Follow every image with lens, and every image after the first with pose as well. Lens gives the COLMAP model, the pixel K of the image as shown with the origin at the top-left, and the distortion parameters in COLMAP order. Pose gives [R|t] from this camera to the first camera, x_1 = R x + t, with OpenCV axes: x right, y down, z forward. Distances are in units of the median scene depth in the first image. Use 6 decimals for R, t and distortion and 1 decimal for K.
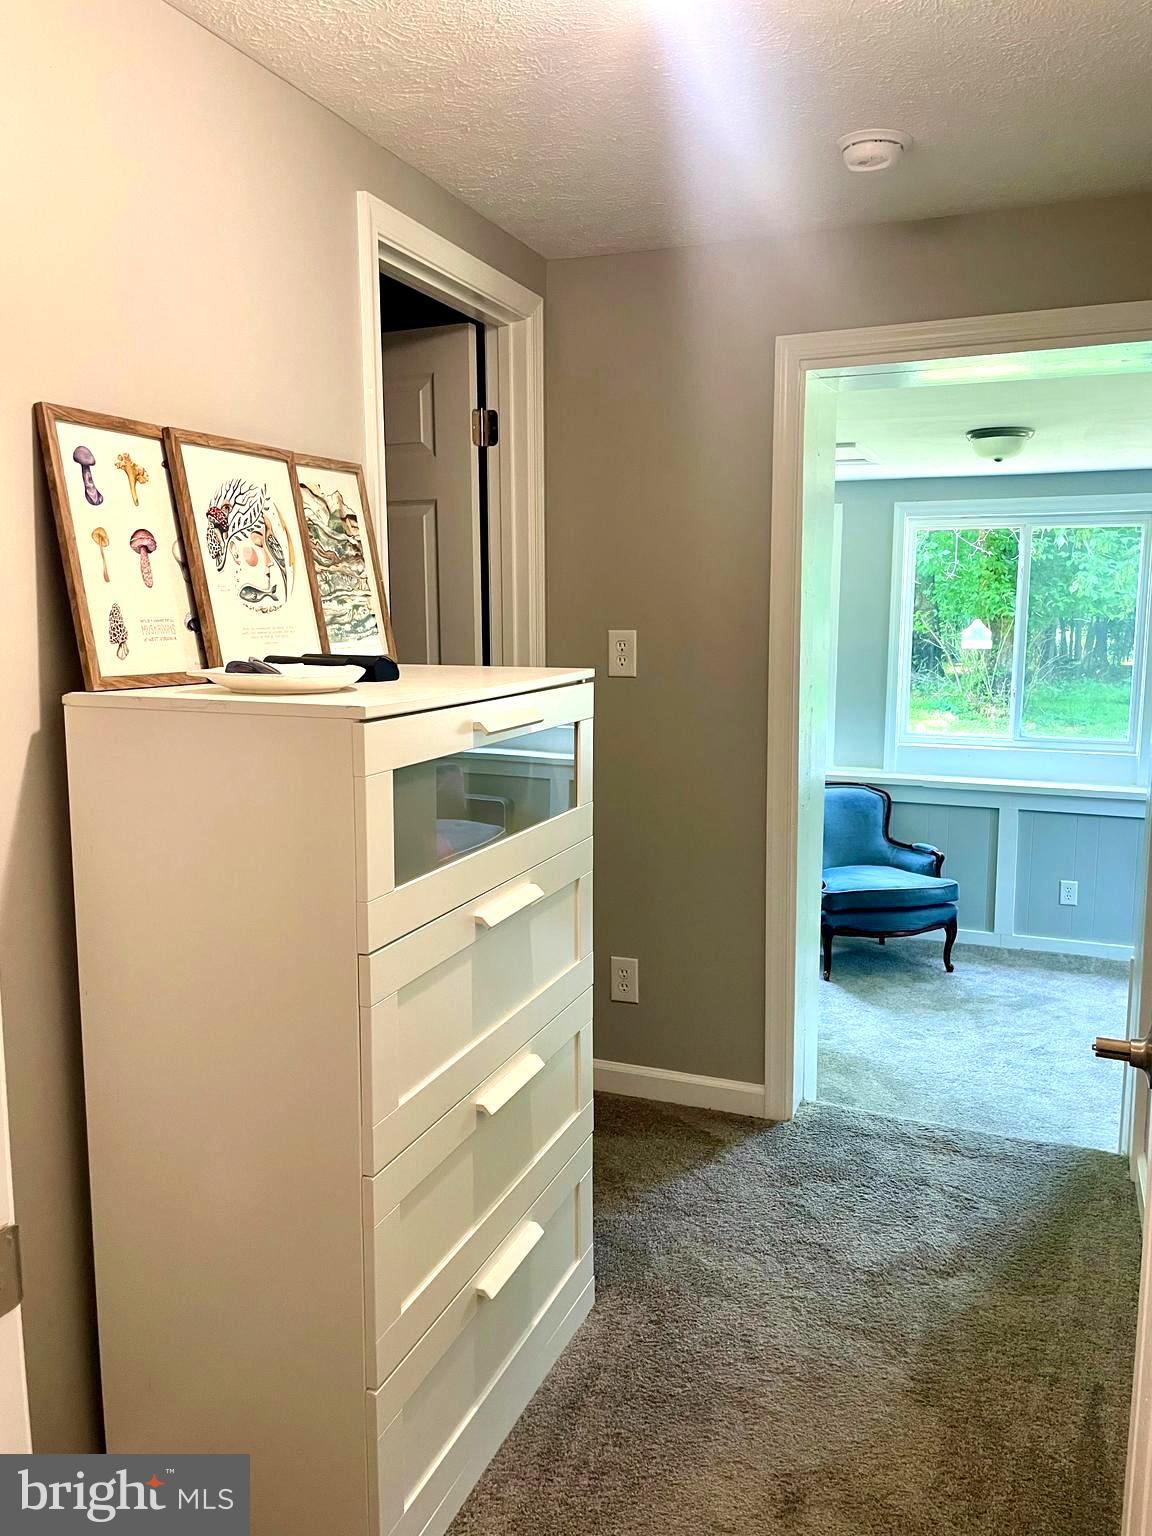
lens RADIAL K [[1163.6, 0, 581.6], [0, 1163.6, 771.3], [0, 0, 1]] dist [0.078802, -0.100508]
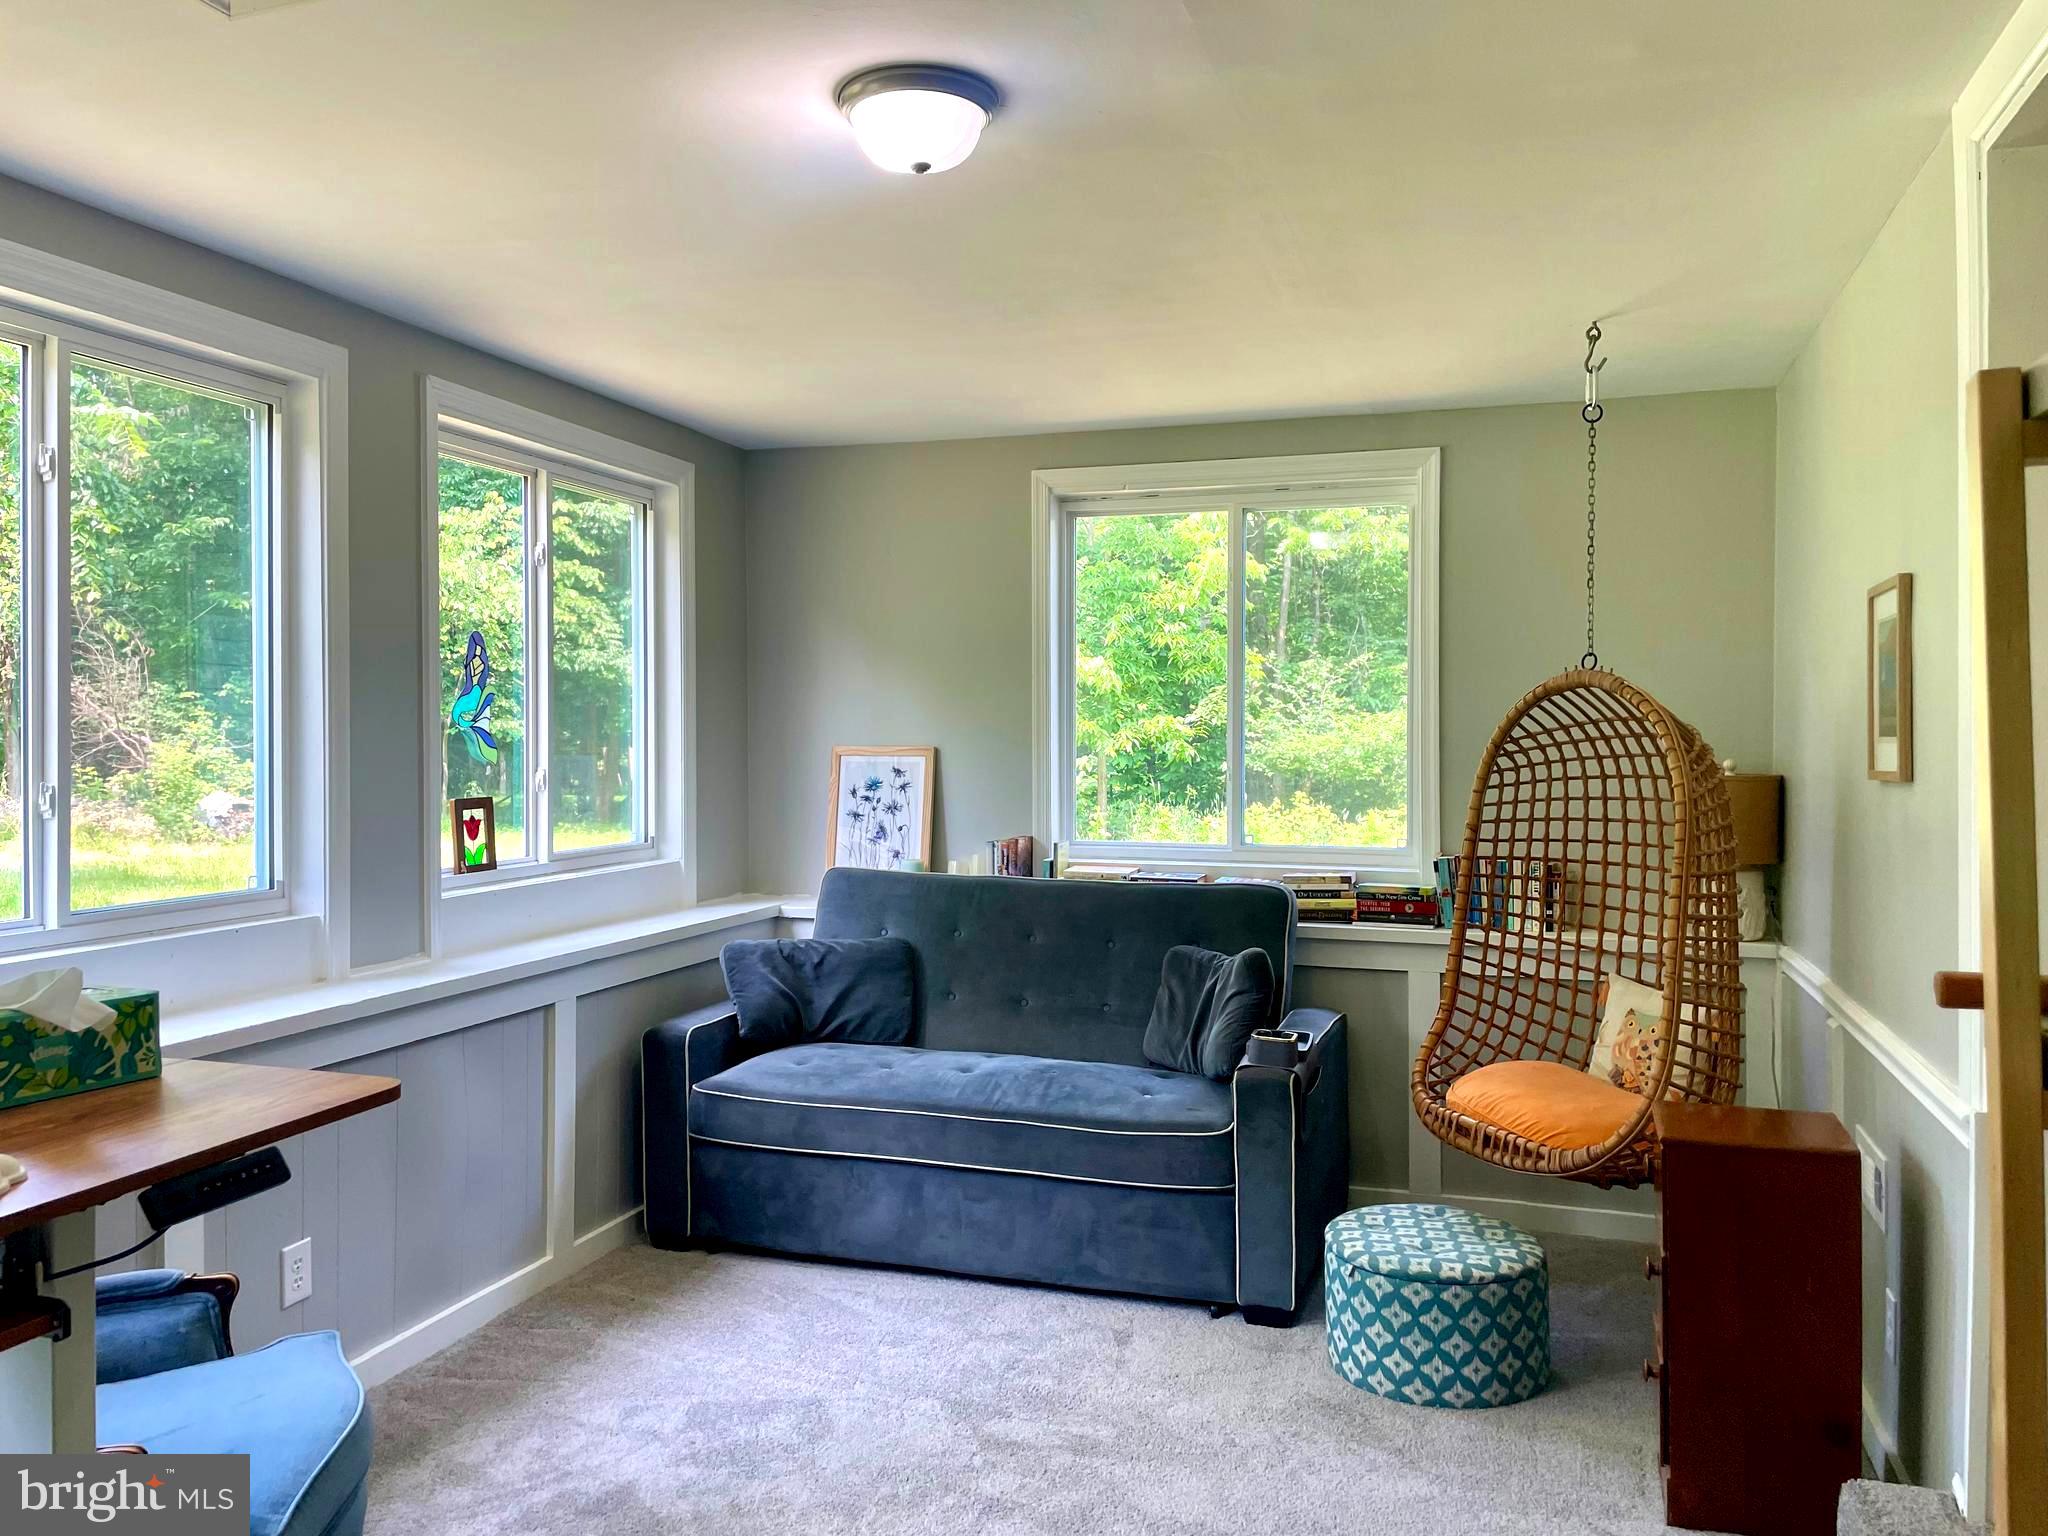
lens RADIAL K [[1551.5, 0, 1017.1], [0, 1551.5, 756.9], [0, 0, 1]] dist [0.078802, -0.100508]
pose [[-0.061593, -0.018062, 0.997938, -0.135607], [0.139697, 0.989839, 0.026537, -0.050897], [-0.988277, 0.141044, -0.058443, 0.737881]]
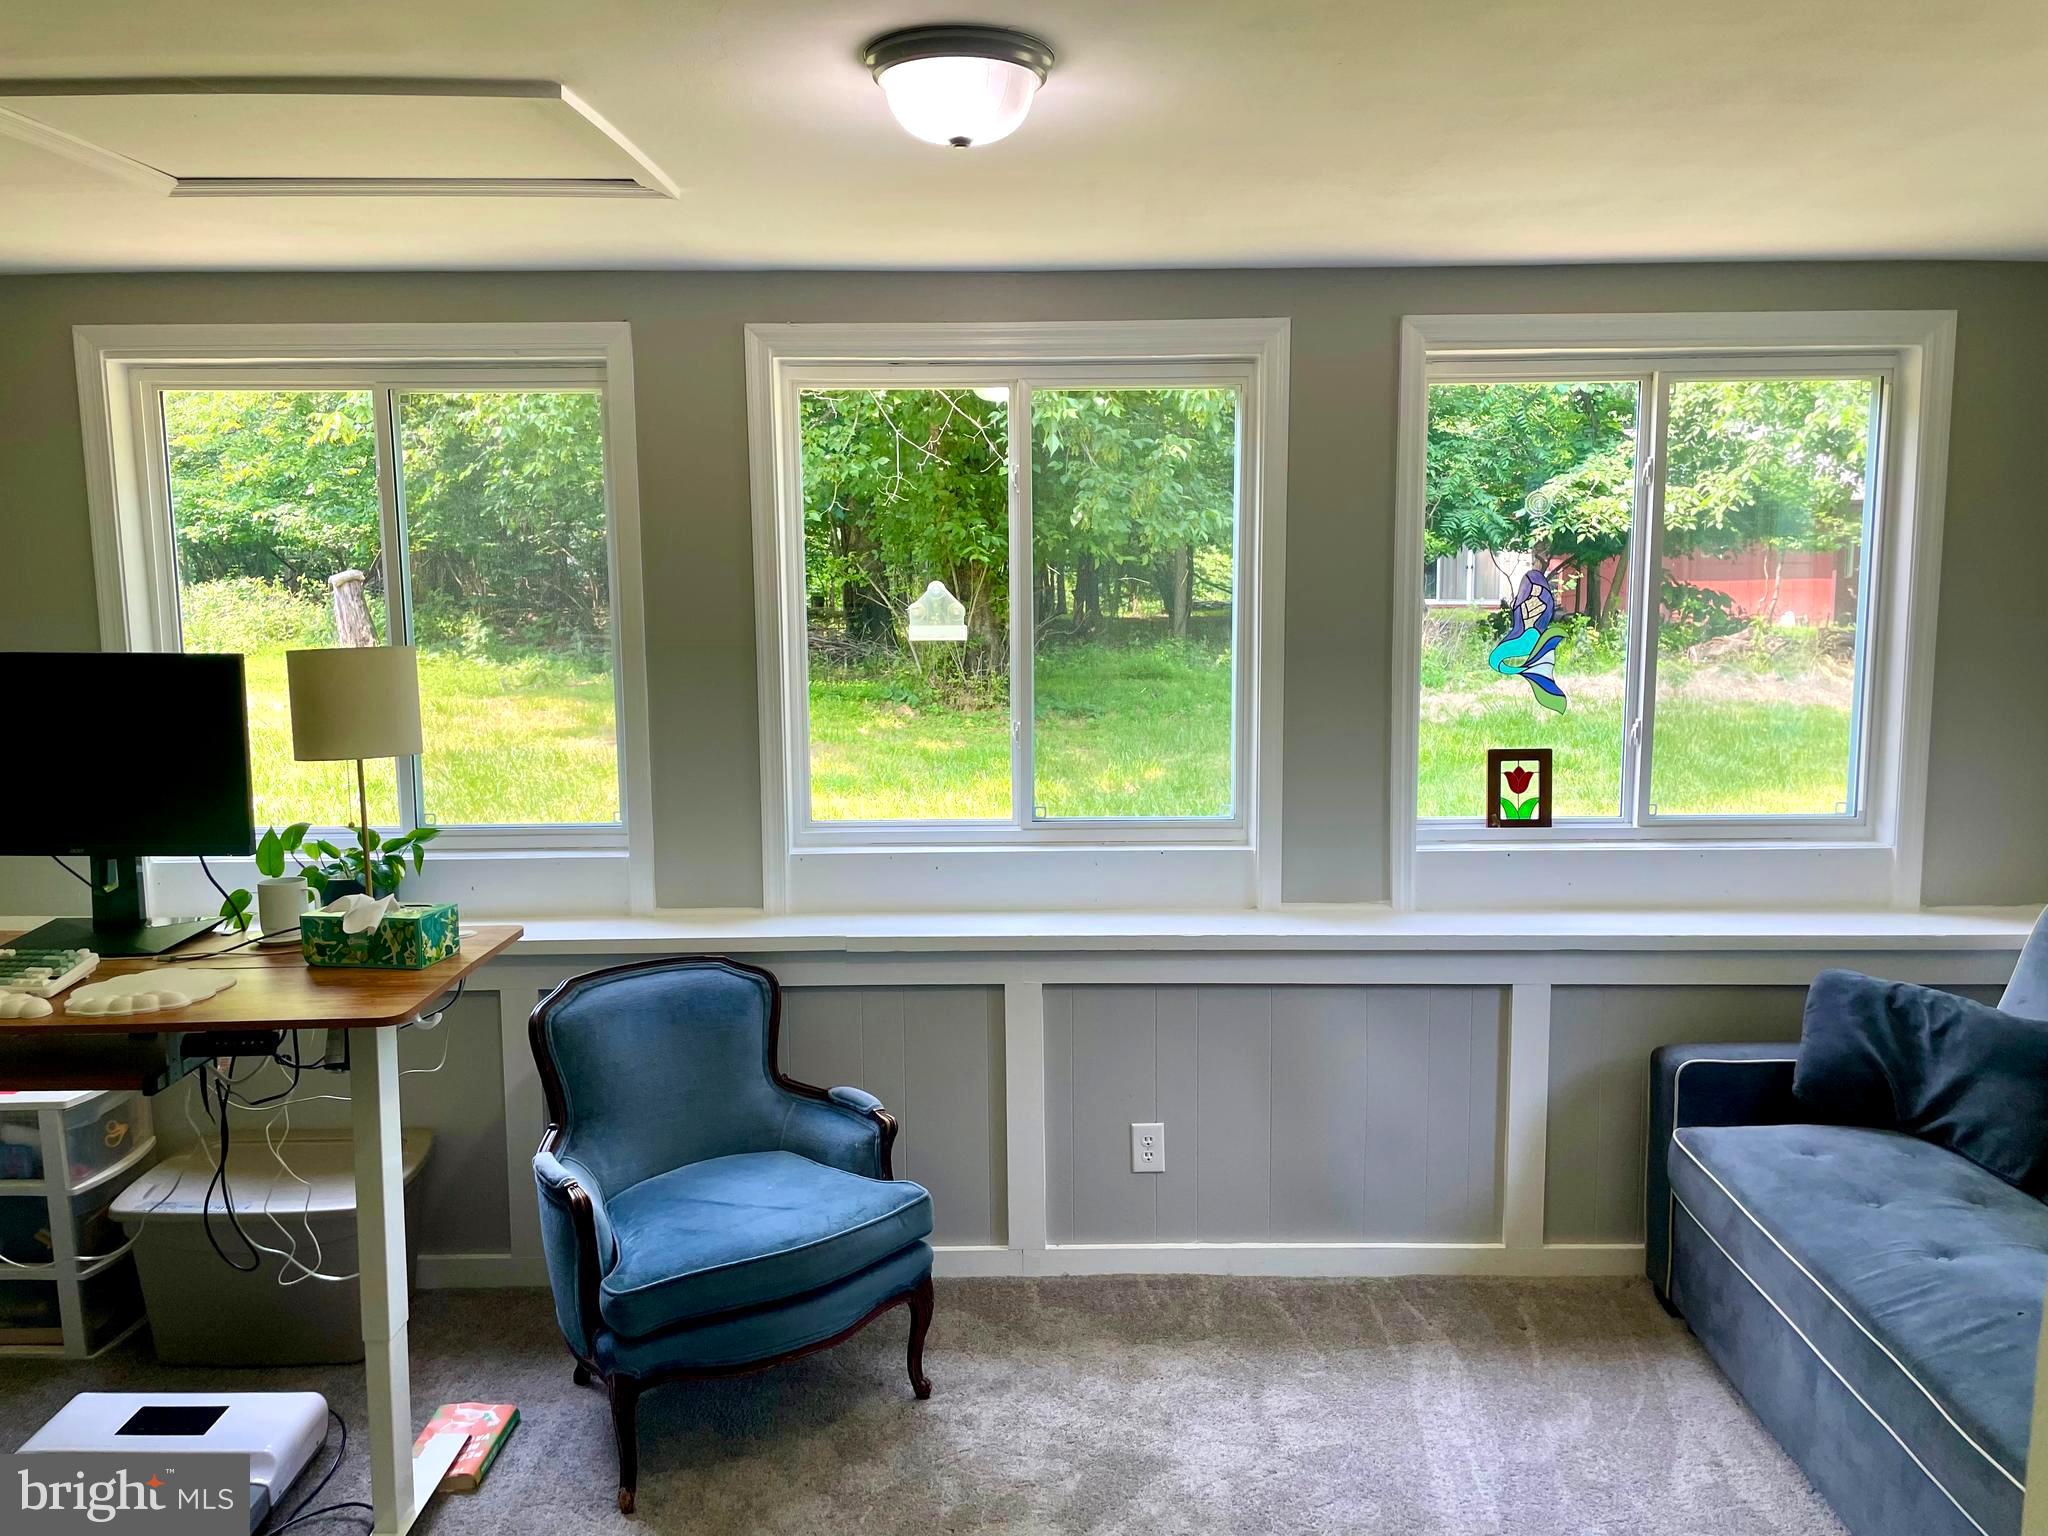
lens RADIAL K [[1551.5, 0, 1021.5], [0, 1551.5, 750.3], [0, 0, 1]] dist [0.078802, -0.100508]
pose [[0.929878, -0.057771, 0.363304, 0.139686], [0.060354, 0.998168, 0.004249, -0.062690], [-0.362884, 0.017976, 0.931661, 0.410138]]
